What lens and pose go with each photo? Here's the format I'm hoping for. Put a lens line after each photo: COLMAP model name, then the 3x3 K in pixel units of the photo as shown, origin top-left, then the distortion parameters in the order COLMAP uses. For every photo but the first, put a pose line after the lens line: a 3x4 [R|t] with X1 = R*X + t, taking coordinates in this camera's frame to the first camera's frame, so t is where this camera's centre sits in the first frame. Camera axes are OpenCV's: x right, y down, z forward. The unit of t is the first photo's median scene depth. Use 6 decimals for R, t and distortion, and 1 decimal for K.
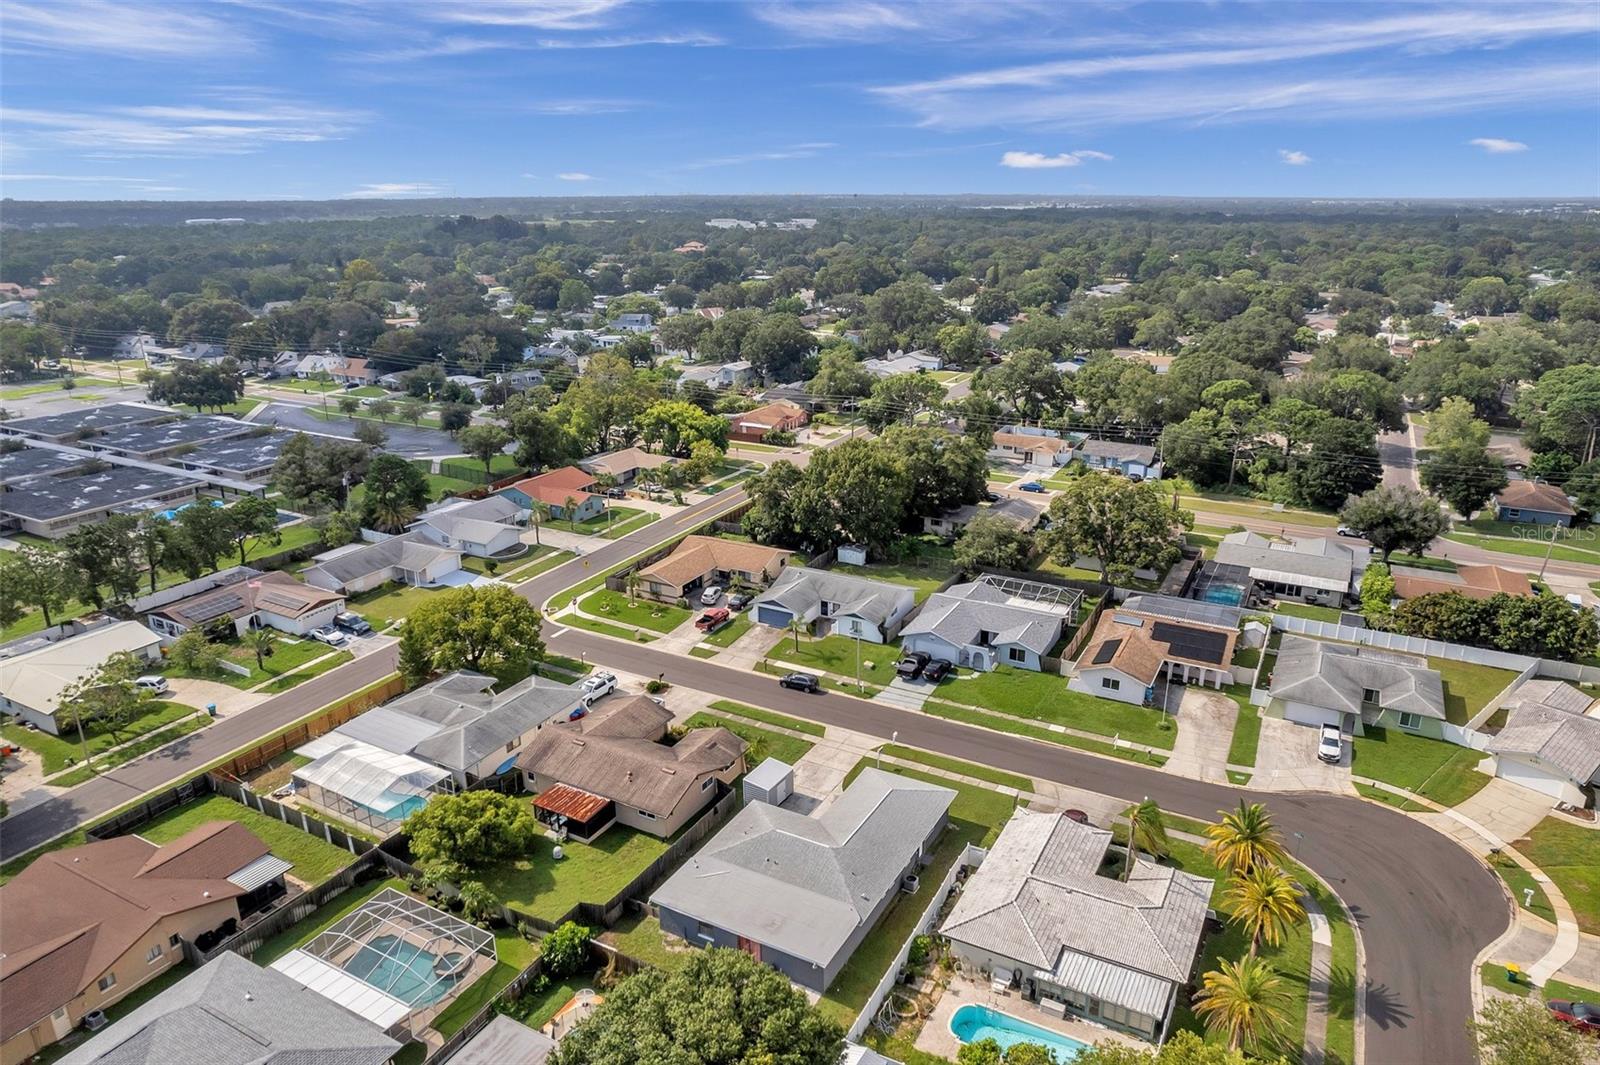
lens RADIAL K [[1026.9, 0, 806.9], [0, 1026.9, 529.1], [0, 0, 1]] dist [-0.070027, 0.066774]
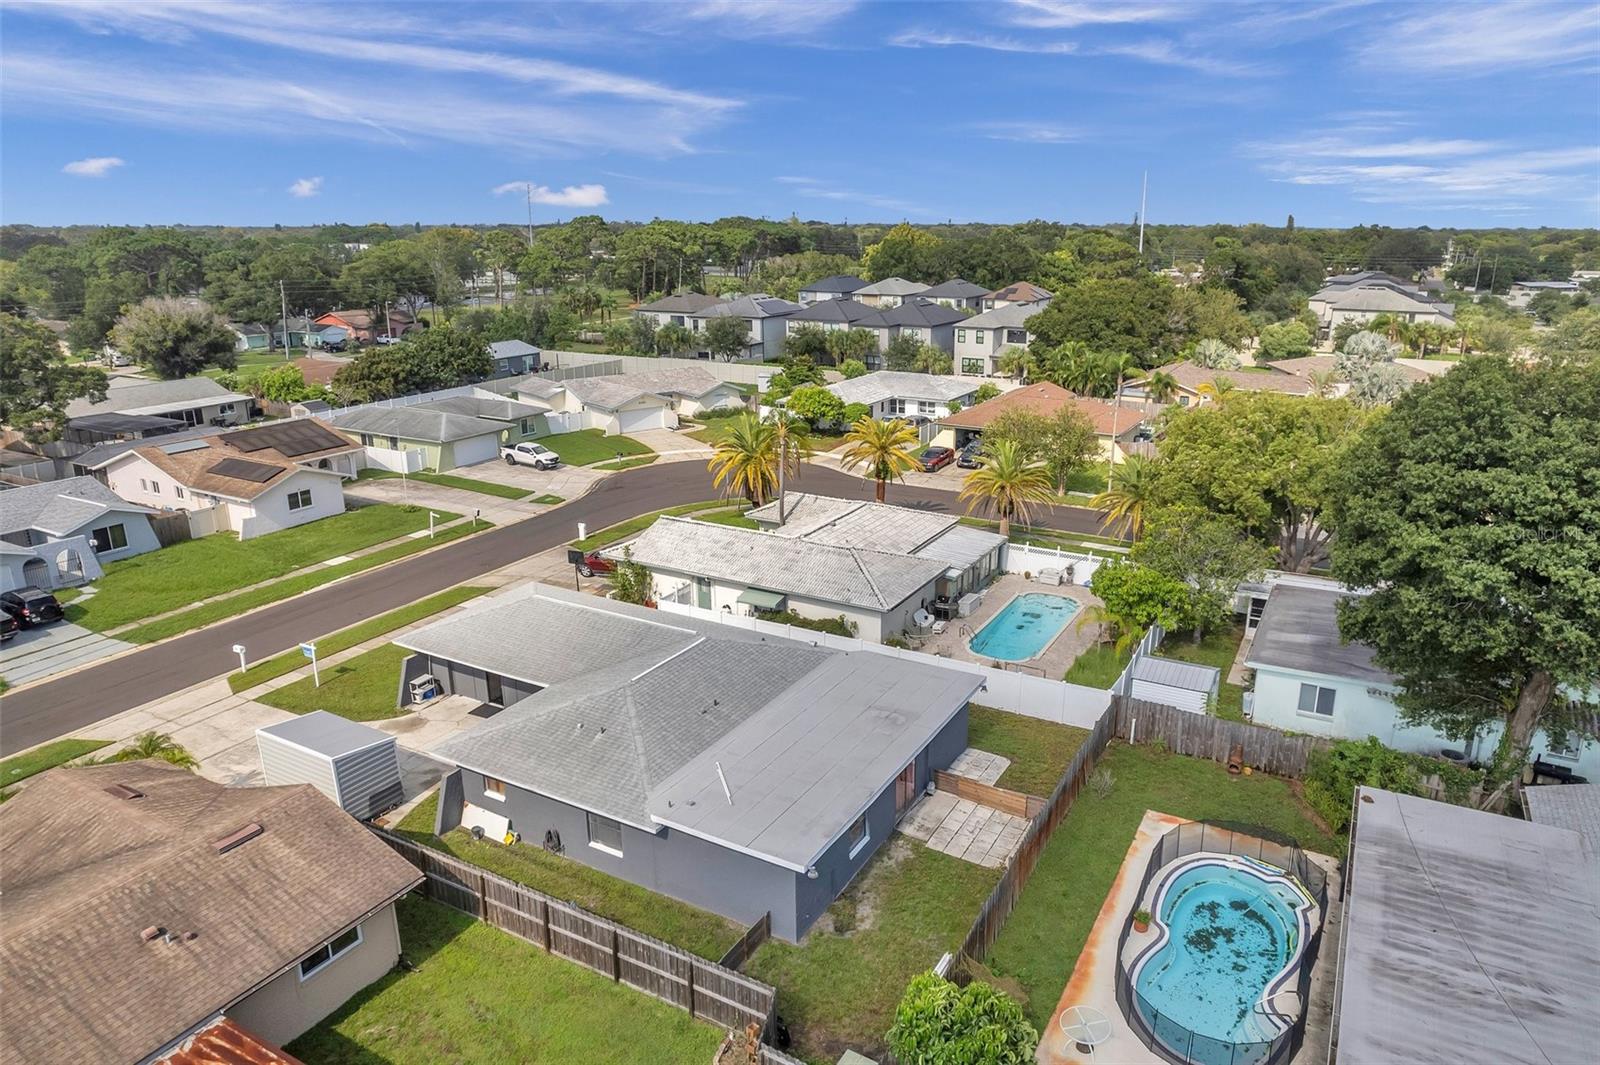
lens RADIAL K [[1040.0, 0, 822.7], [0, 1040.0, 555.9], [0, 0, 1]] dist [-0.070827, 0.066408]
pose [[0.003060, -0.302177, 0.953247, -0.319648], [0.313340, 0.905536, 0.286047, 0.097173], [-0.949636, 0.297815, 0.097456, 0.602631]]
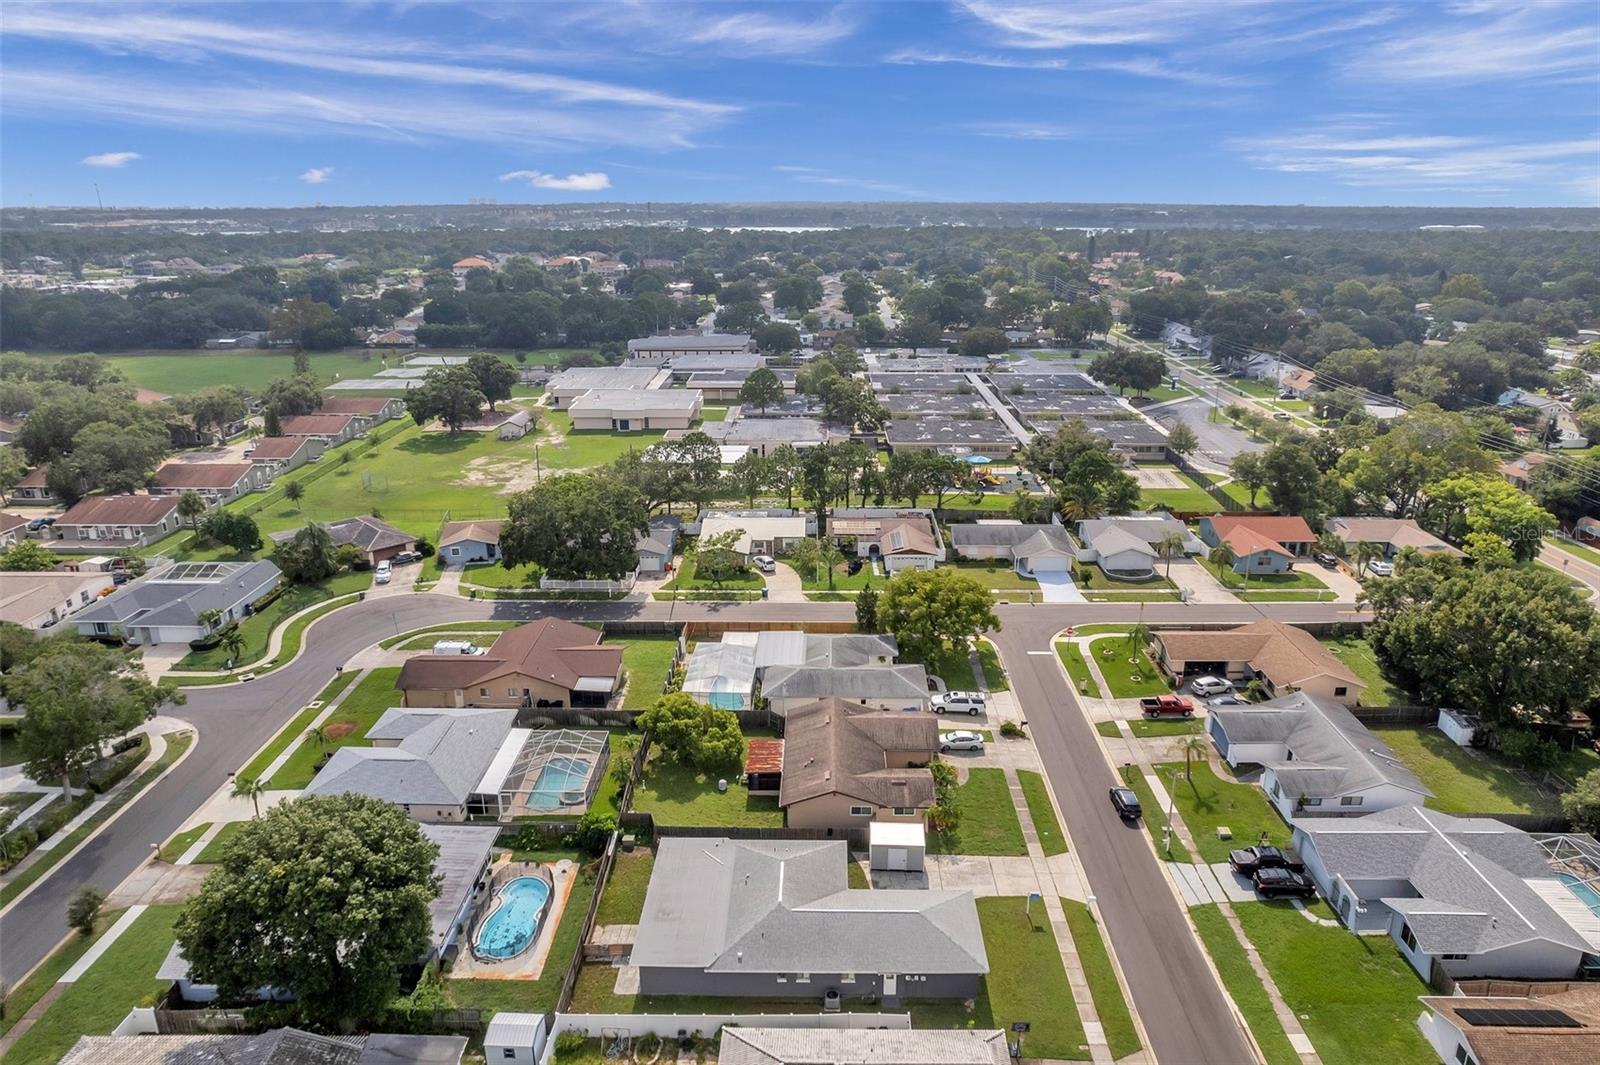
lens RADIAL K [[1034.9, 0, 812.2], [0, 1034.9, 508.6], [0, 0, 1]] dist [-0.066200, 0.055204]
pose [[0.467649, 0.257829, -0.845476, 0.506734], [-0.279430, 0.950582, 0.135323, -0.113844], [0.838584, 0.172967, 0.516584, 0.325438]]
